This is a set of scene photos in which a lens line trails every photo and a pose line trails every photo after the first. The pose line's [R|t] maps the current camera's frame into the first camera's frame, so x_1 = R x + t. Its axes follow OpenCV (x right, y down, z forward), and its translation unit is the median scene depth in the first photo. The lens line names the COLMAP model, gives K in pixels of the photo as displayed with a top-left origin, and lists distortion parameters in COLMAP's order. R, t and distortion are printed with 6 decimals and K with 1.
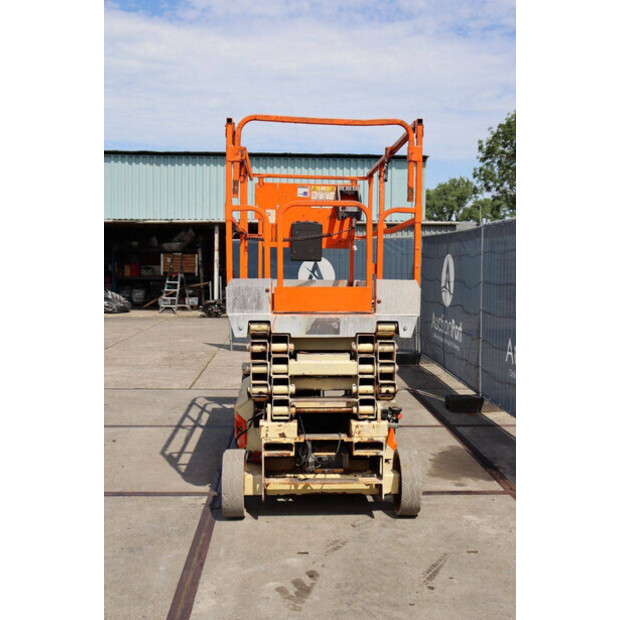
lens RADIAL K [[722.9, 0, 311.7], [0, 722.9, 308.2], [0, 0, 1]] dist [-0.006961, 0.000000]
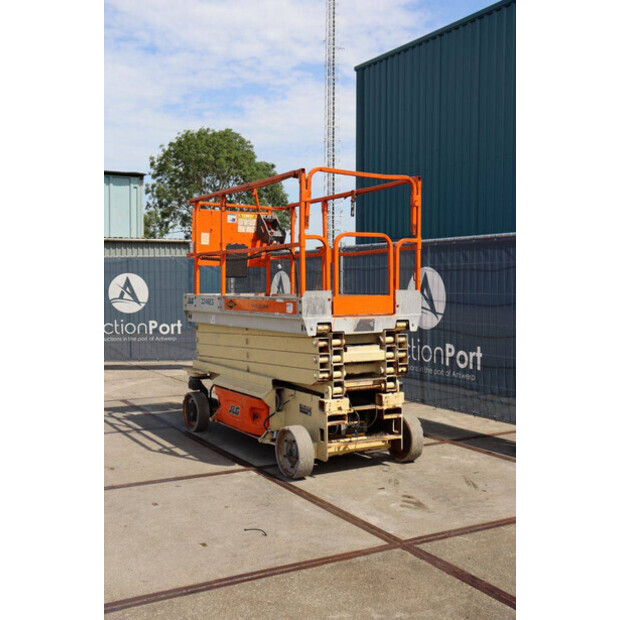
lens RADIAL K [[746.9, 0, 311.6], [0, 746.9, 306.9], [0, 0, 1]] dist [-0.023426, 0.000000]
pose [[0.888495, -0.025065, 0.458202, -0.707428], [0.036791, 0.999184, -0.016683, 0.010514], [-0.457410, 0.031680, 0.888692, -0.196918]]
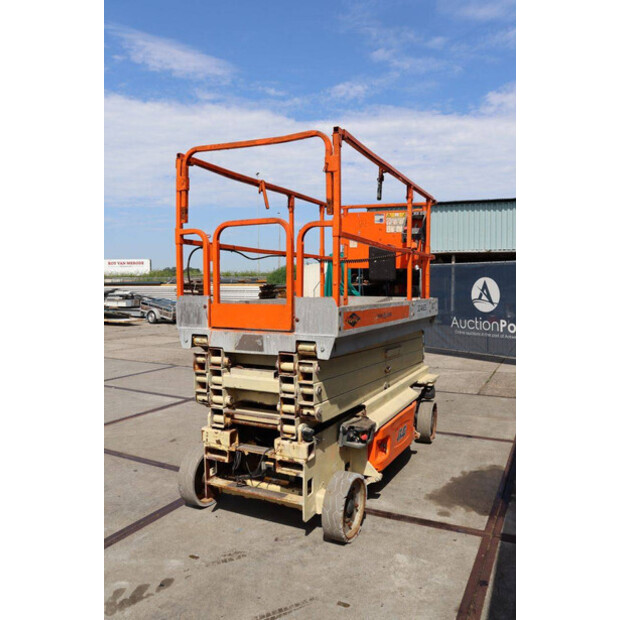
lens RADIAL K [[504.2, 0, 313.2], [0, 504.2, 312.7], [0, 0, 1]] dist [-0.141270, 0.097727]
pose [[0.875331, 0.021376, -0.483052, 0.434038], [-0.024497, 0.999700, -0.000152, -0.019083], [0.482903, 0.011967, 0.875592, 0.419785]]
